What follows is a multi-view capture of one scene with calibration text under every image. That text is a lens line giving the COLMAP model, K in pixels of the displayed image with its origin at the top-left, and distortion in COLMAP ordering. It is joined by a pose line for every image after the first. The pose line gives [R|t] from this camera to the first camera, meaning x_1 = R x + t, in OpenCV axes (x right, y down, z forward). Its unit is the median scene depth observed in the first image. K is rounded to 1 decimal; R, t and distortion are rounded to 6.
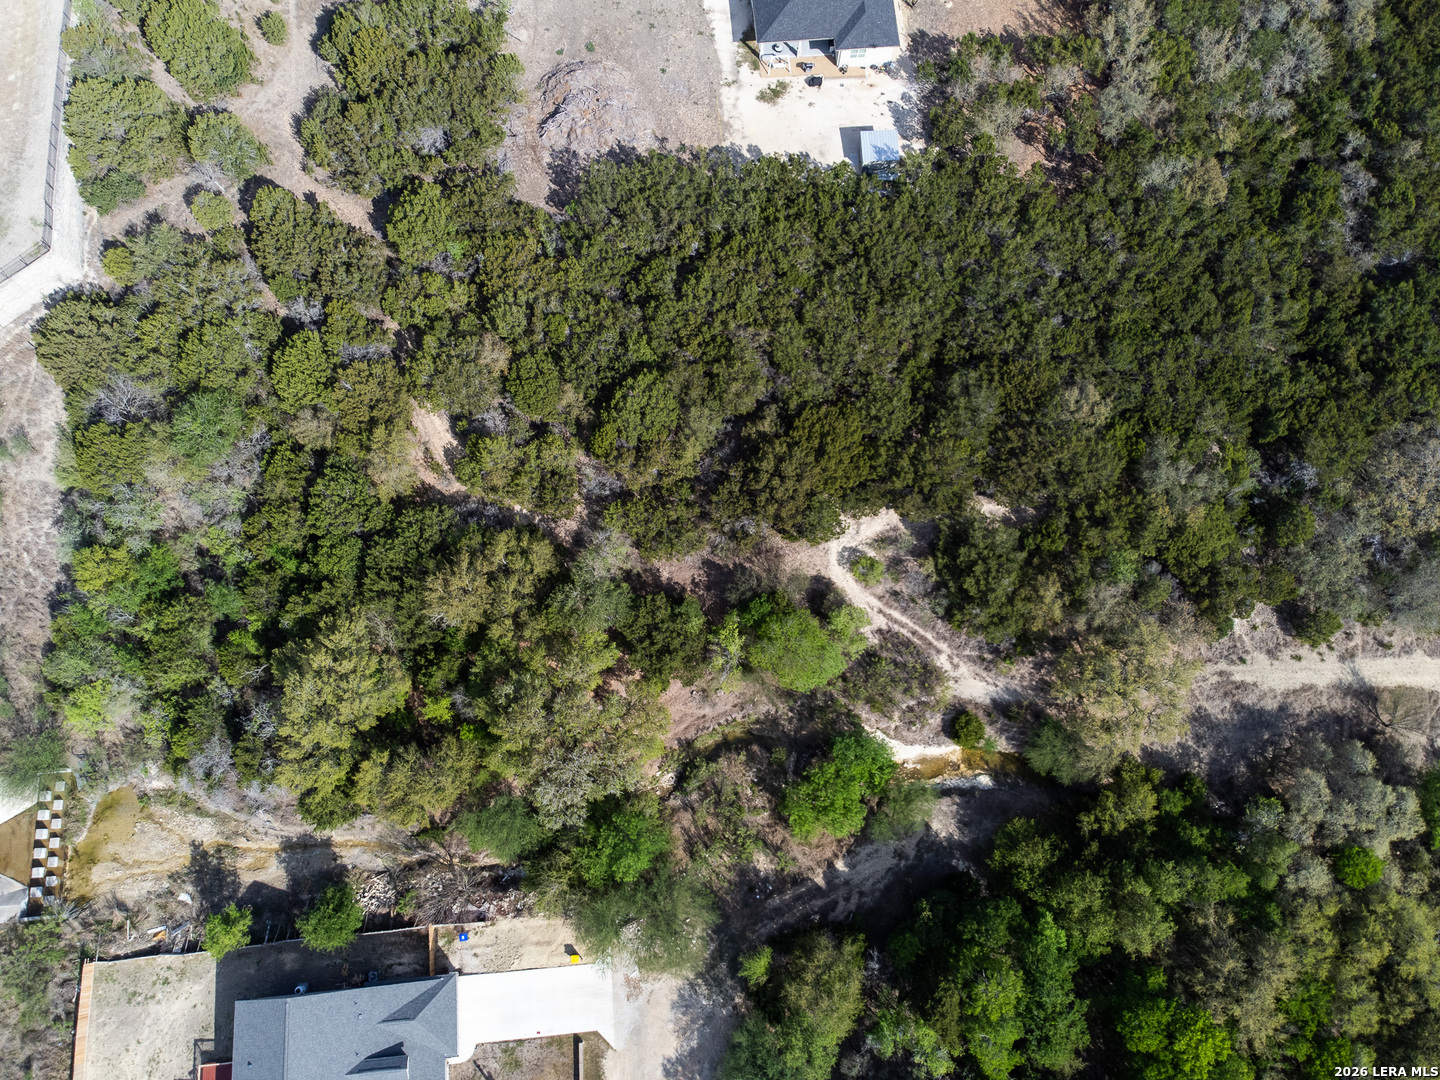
lens RADIAL K [[1067.1, 0, 722.0], [0, 1067.1, 527.5], [0, 0, 1]] dist [0.005697, 0.015338]
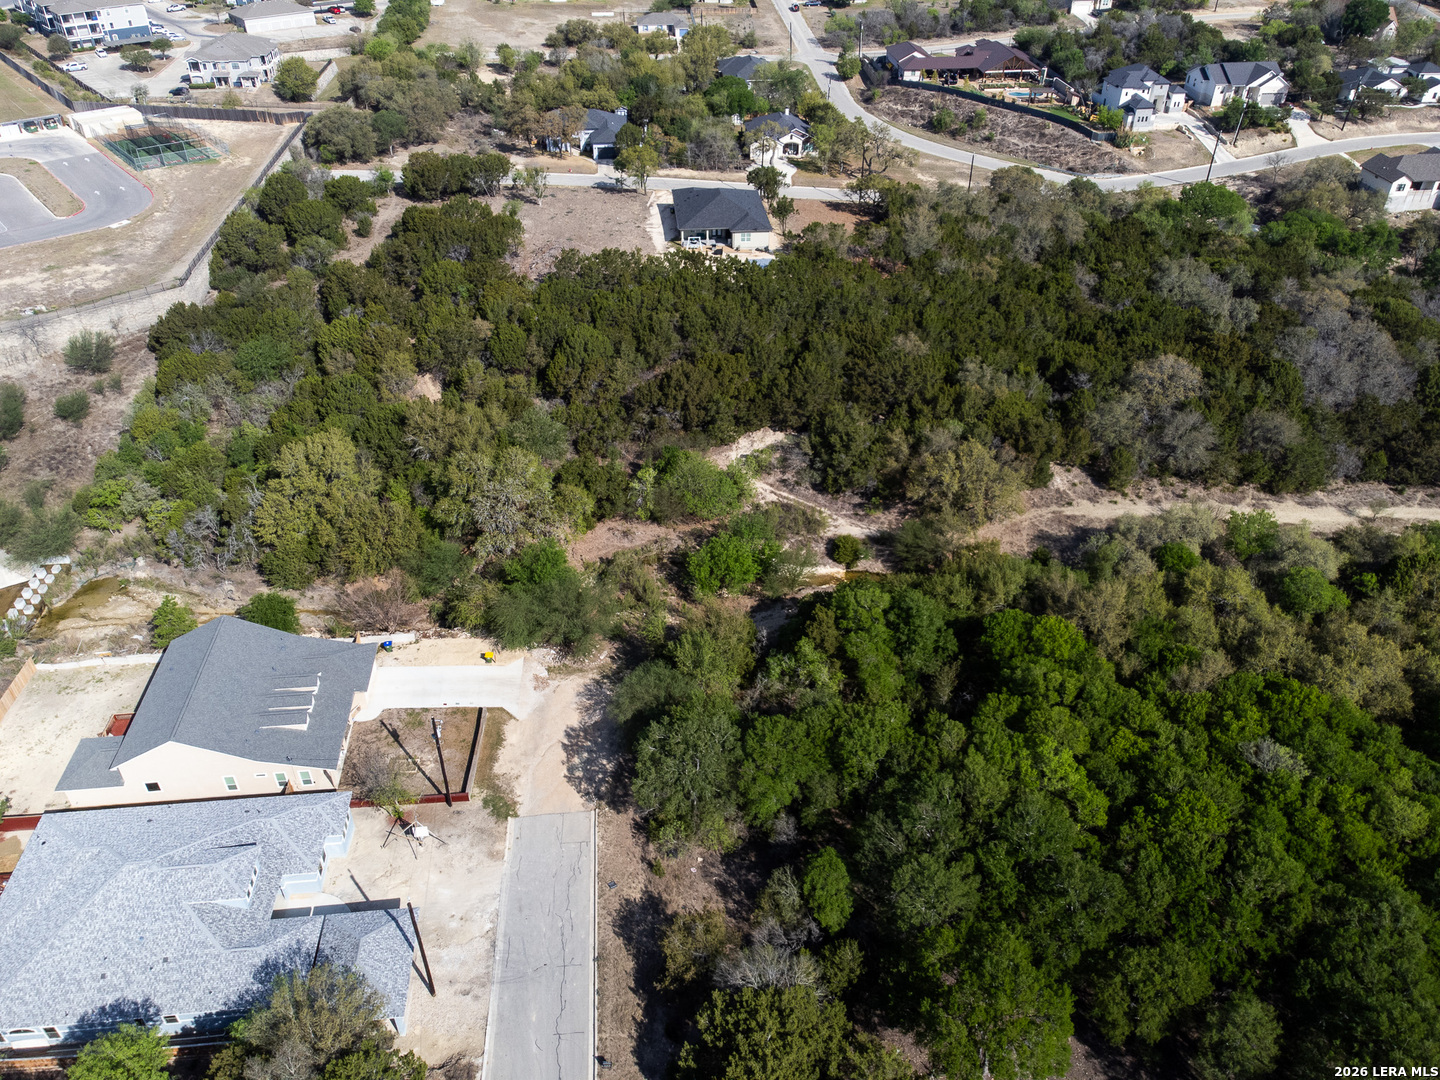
lens RADIAL K [[1067.1, 0, 714.5], [0, 1067.1, 542.8], [0, 0, 1]] dist [0.005697, 0.015338]
pose [[0.999921, -0.007871, 0.009822, 0.073023], [0.012255, 0.786792, -0.617097, 0.908990], [-0.002871, 0.617168, 0.786826, 0.077368]]
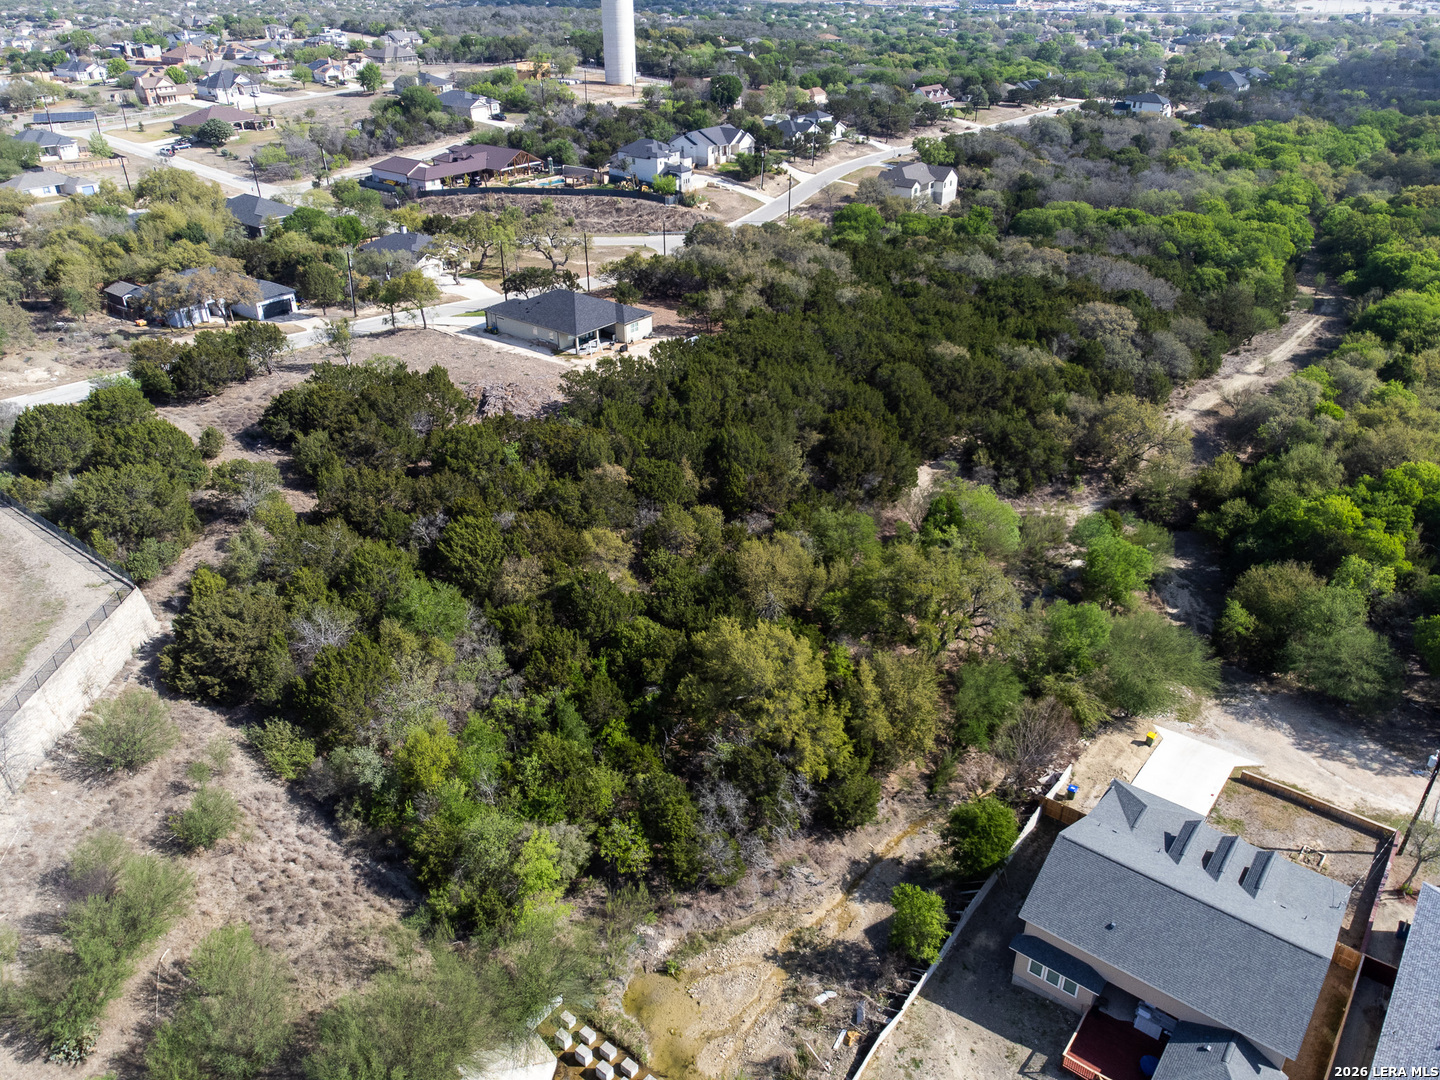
lens RADIAL K [[1067.1, 0, 720.1], [0, 1067.1, 537.4], [0, 0, 1]] dist [0.005697, 0.015338]
pose [[0.679632, -0.359253, 0.639560, -0.838891], [0.706742, 0.554241, -0.439696, 0.416893], [-0.196508, 0.750836, 0.630579, 0.347179]]
